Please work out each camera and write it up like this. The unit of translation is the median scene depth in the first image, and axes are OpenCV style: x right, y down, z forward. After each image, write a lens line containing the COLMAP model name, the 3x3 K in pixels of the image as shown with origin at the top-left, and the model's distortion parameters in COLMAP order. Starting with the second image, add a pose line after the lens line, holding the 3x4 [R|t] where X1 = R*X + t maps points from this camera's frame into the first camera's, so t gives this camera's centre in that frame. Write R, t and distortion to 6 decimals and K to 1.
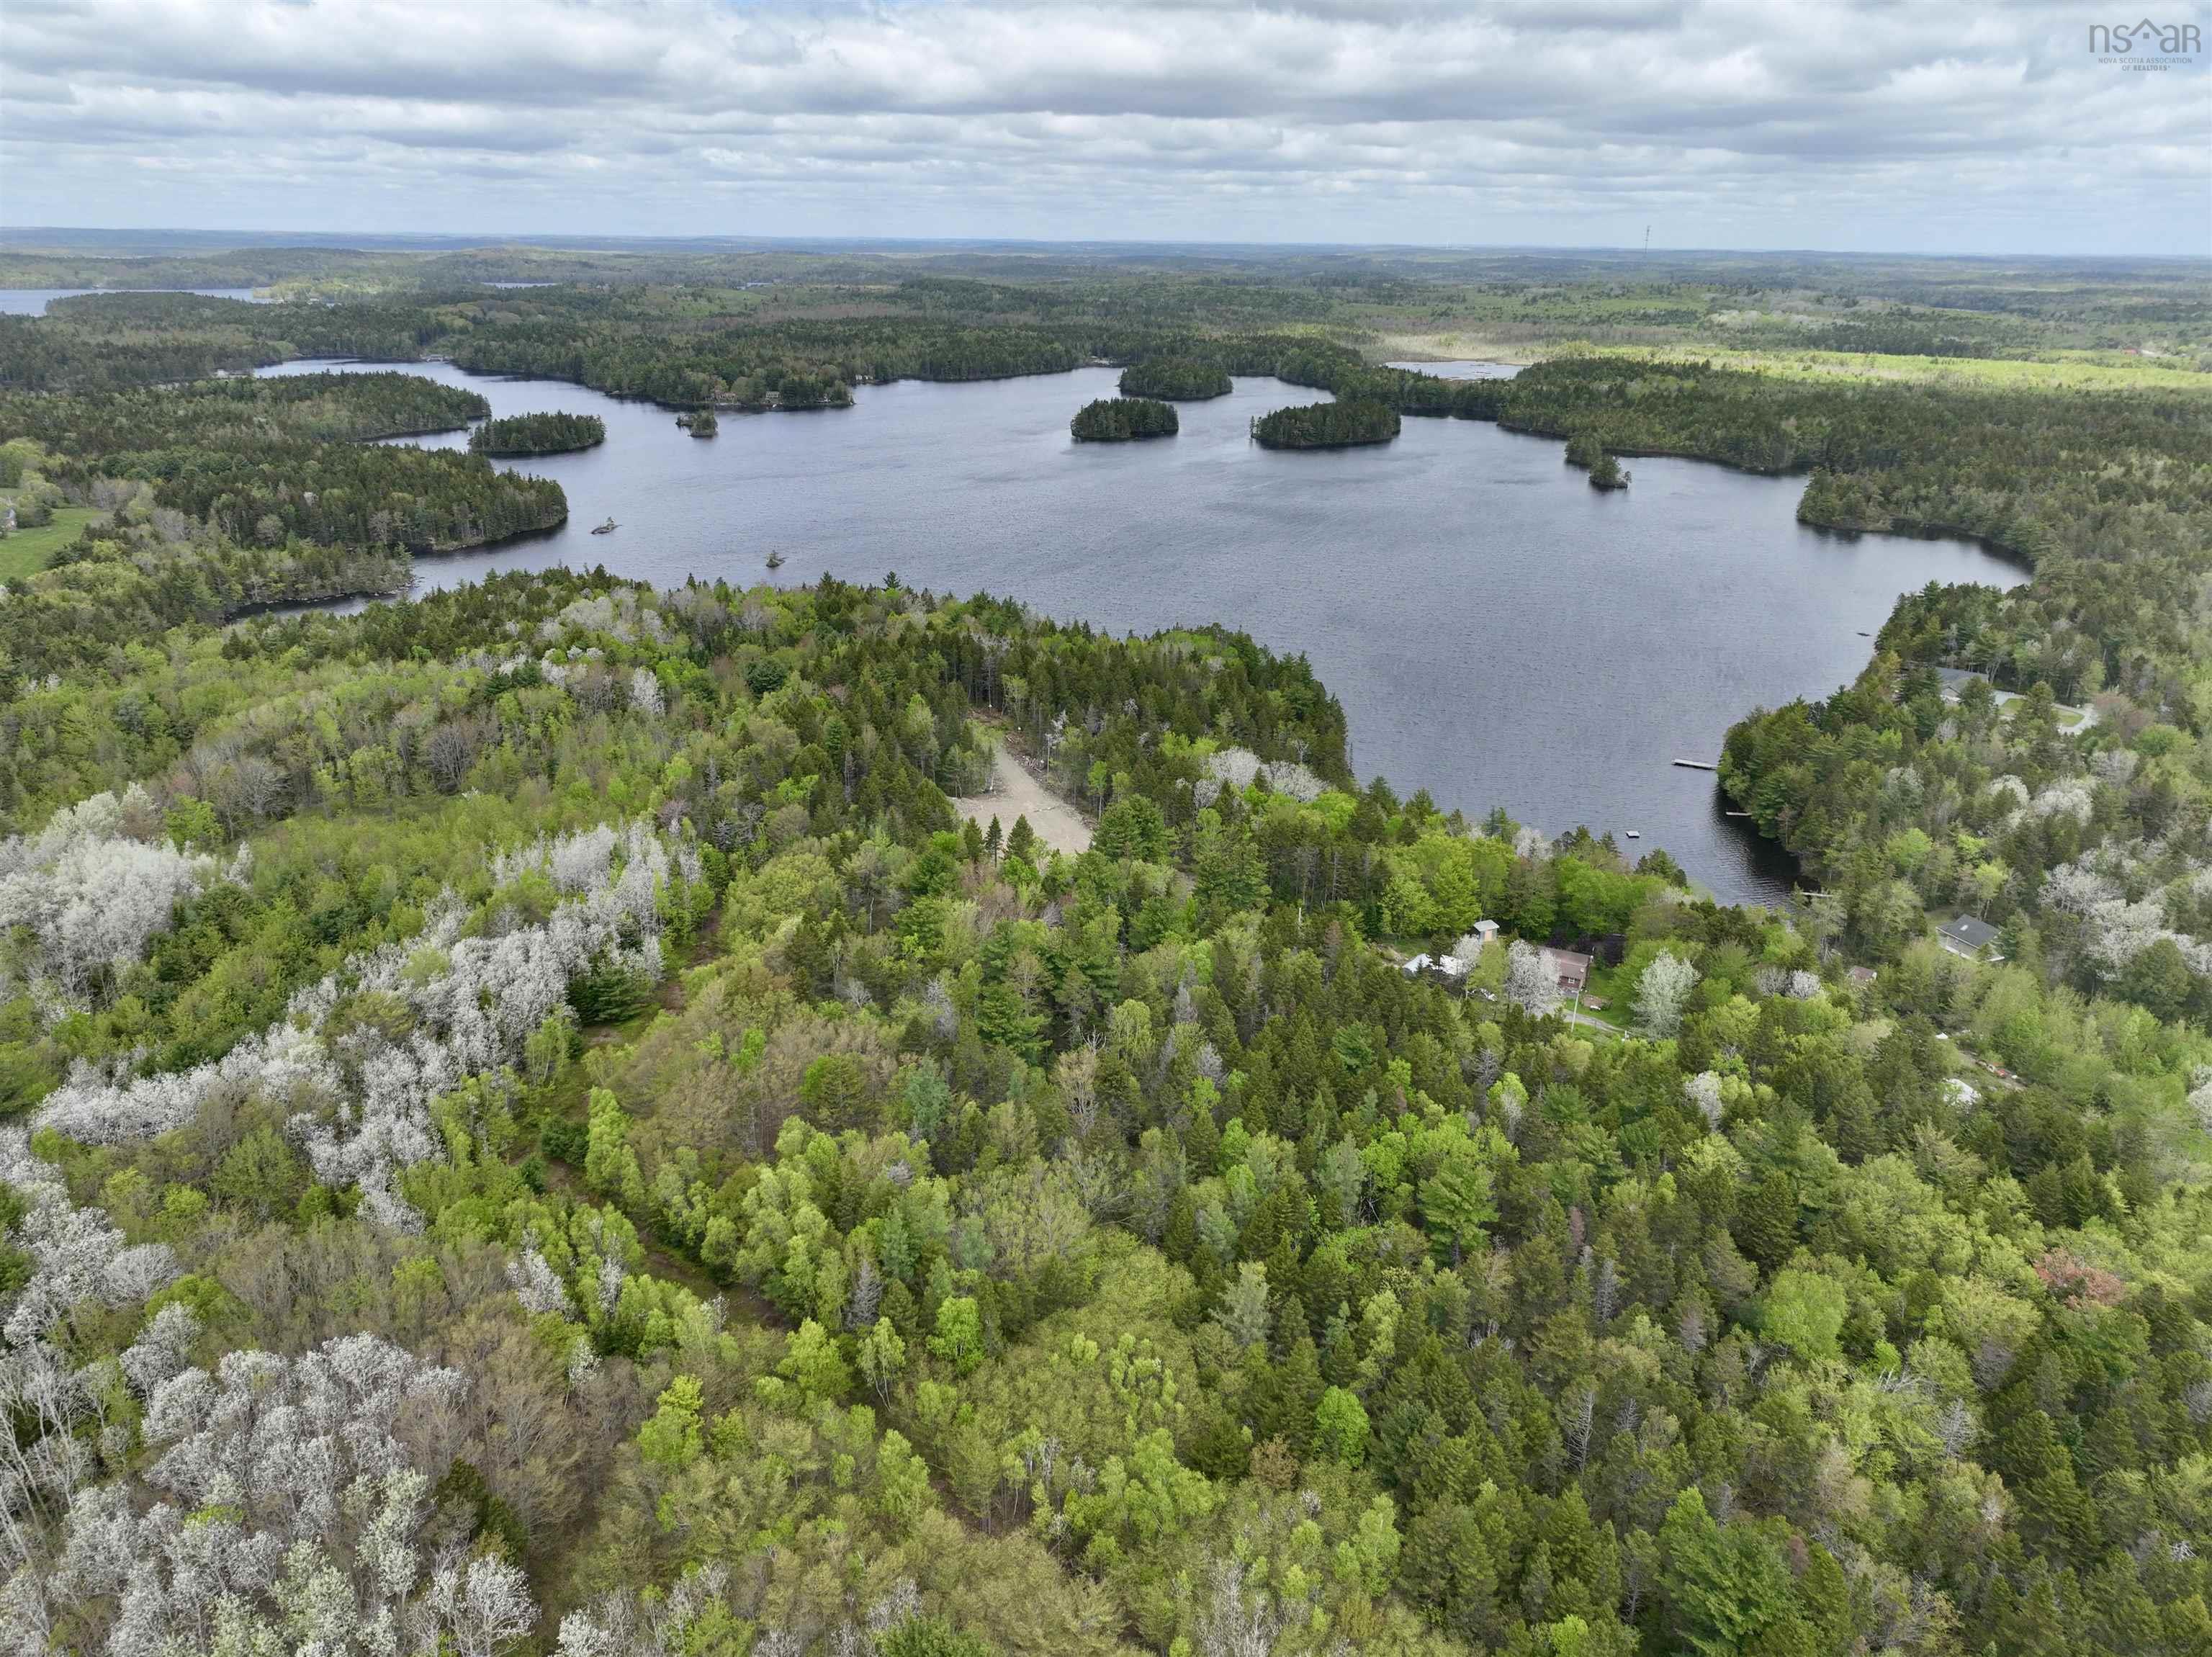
lens RADIAL K [[1554.0, 0, 1106.0], [0, 1554.0, 828.5], [0, 0, 1]] dist [-0.000699, 0.011884]
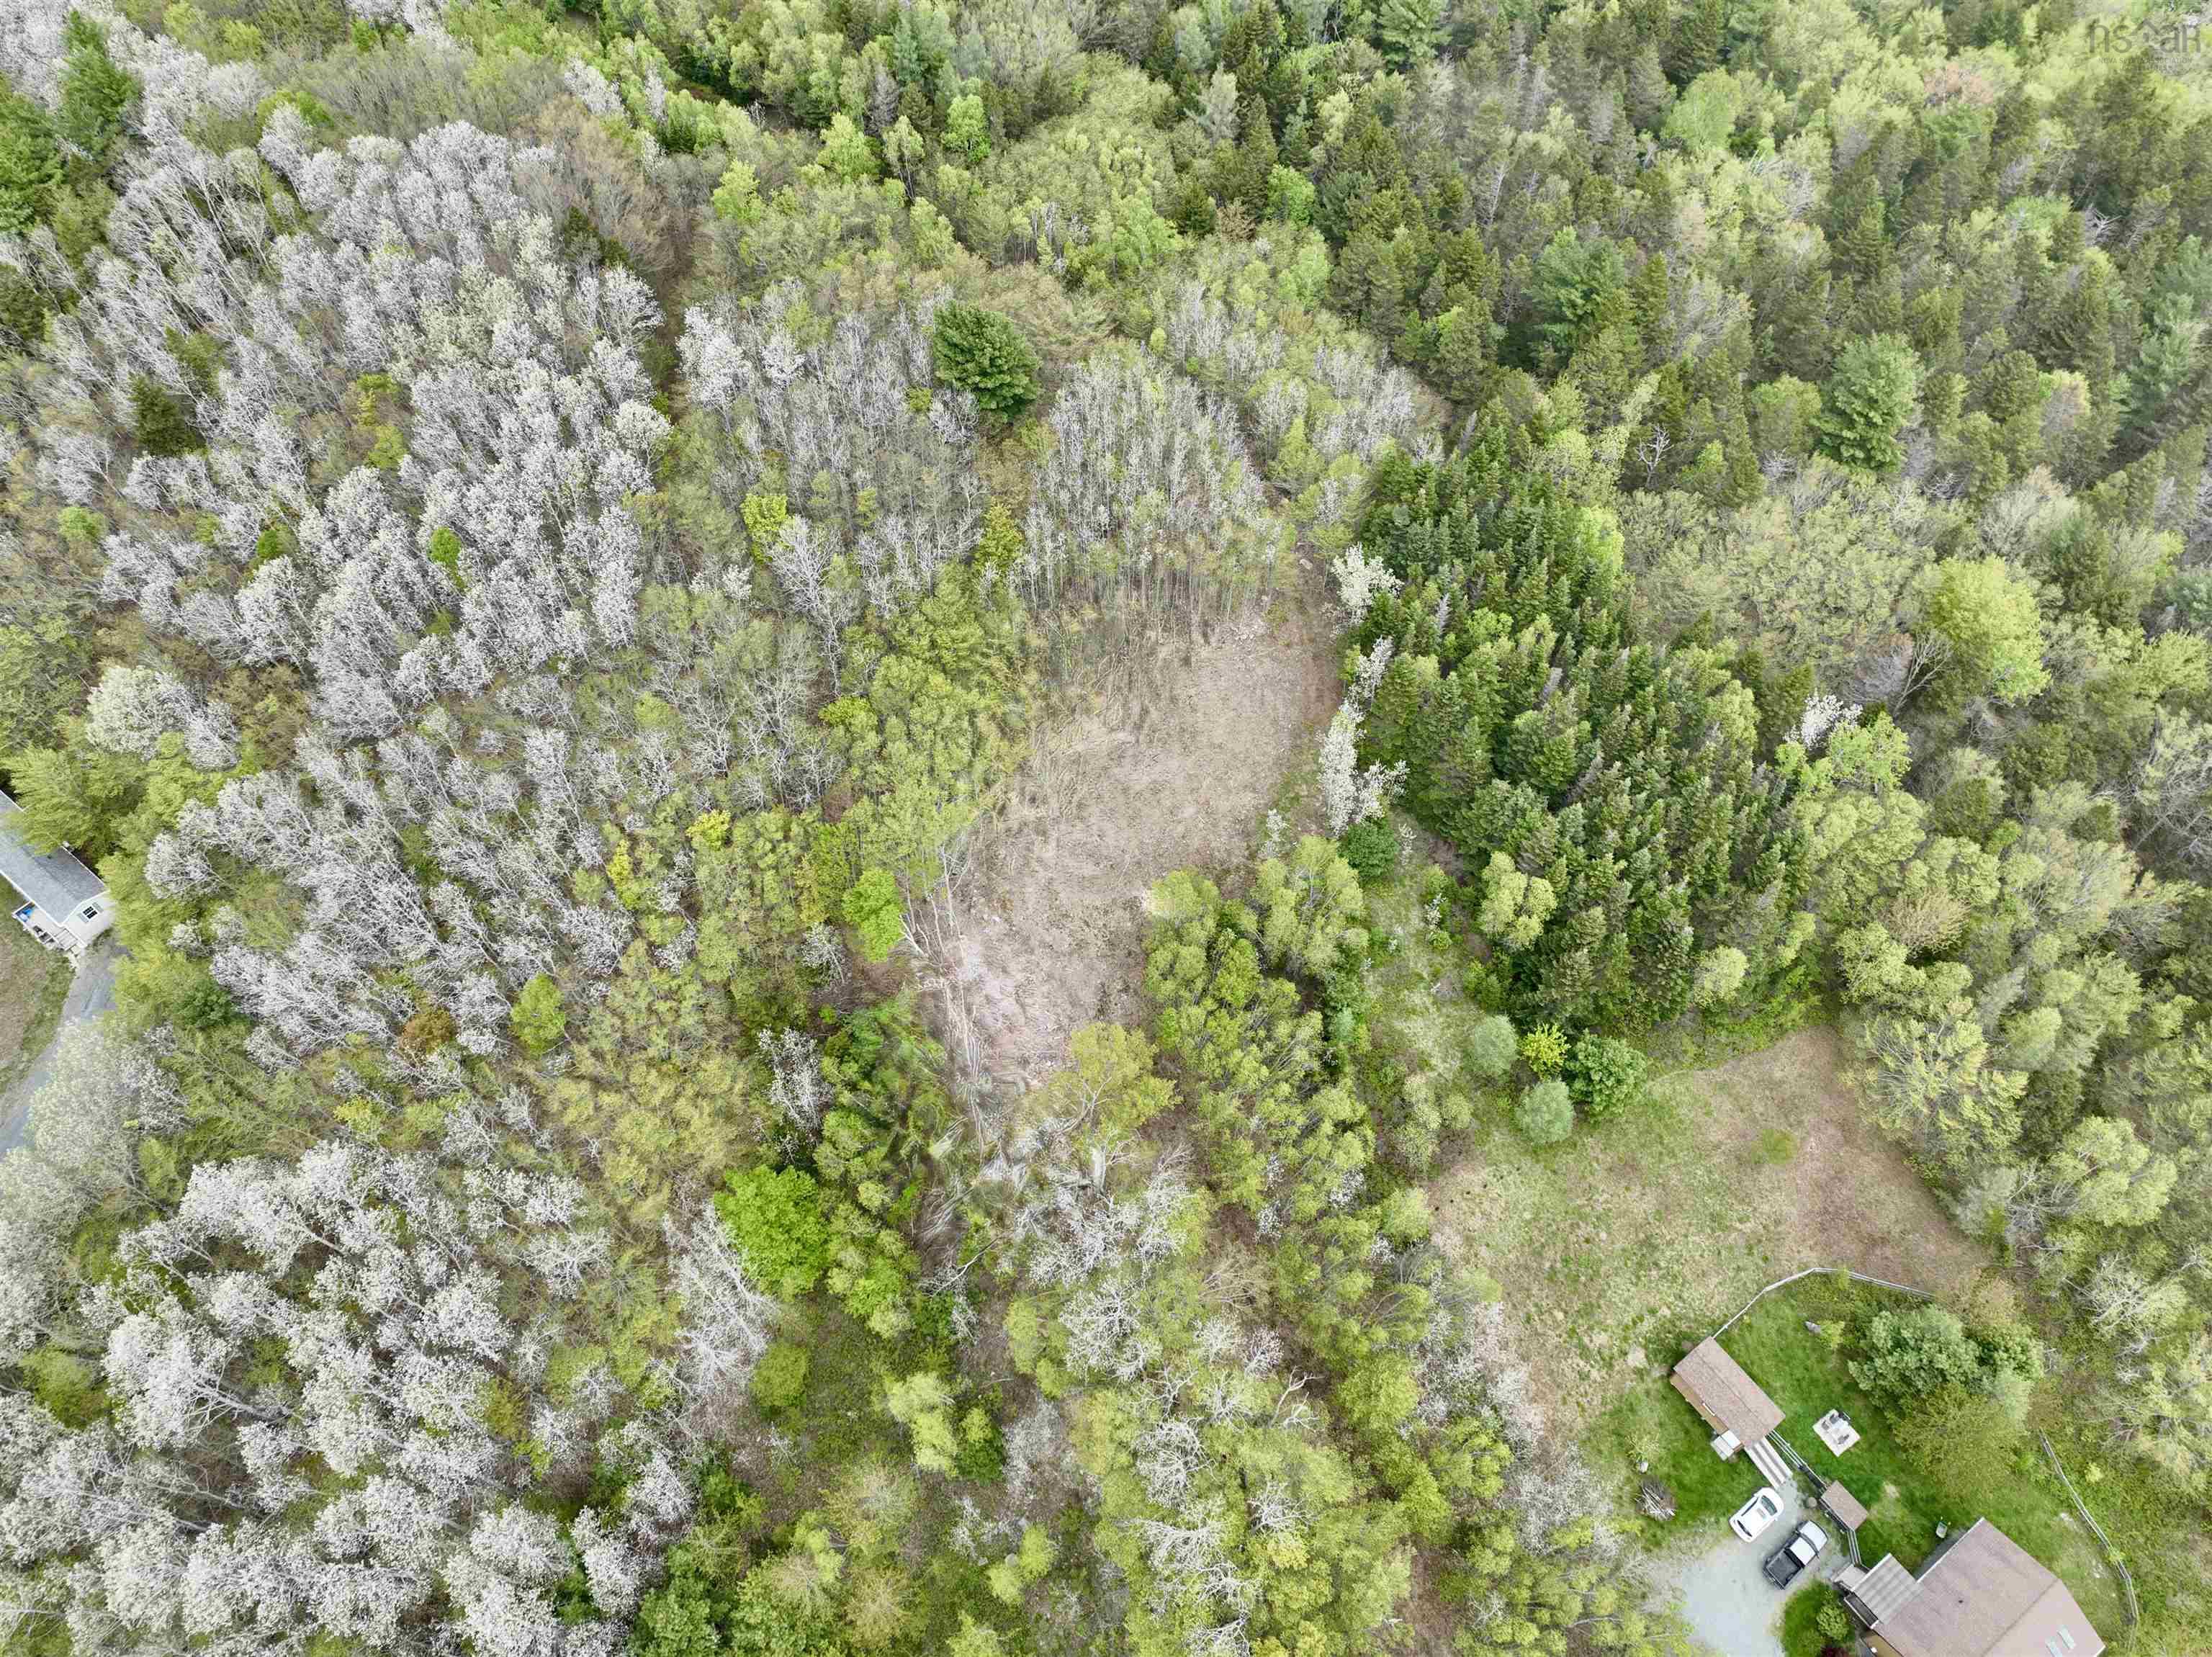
lens RADIAL K [[1554.0, 0, 1106.0], [0, 1554.0, 828.5], [0, 0, 1]] dist [-0.000699, 0.011884]
pose [[0.999872, -0.014855, 0.005908, -0.006268], [0.008872, 0.823035, 0.567922, 0.093115], [-0.013300, -0.567797, 0.823061, -0.246753]]
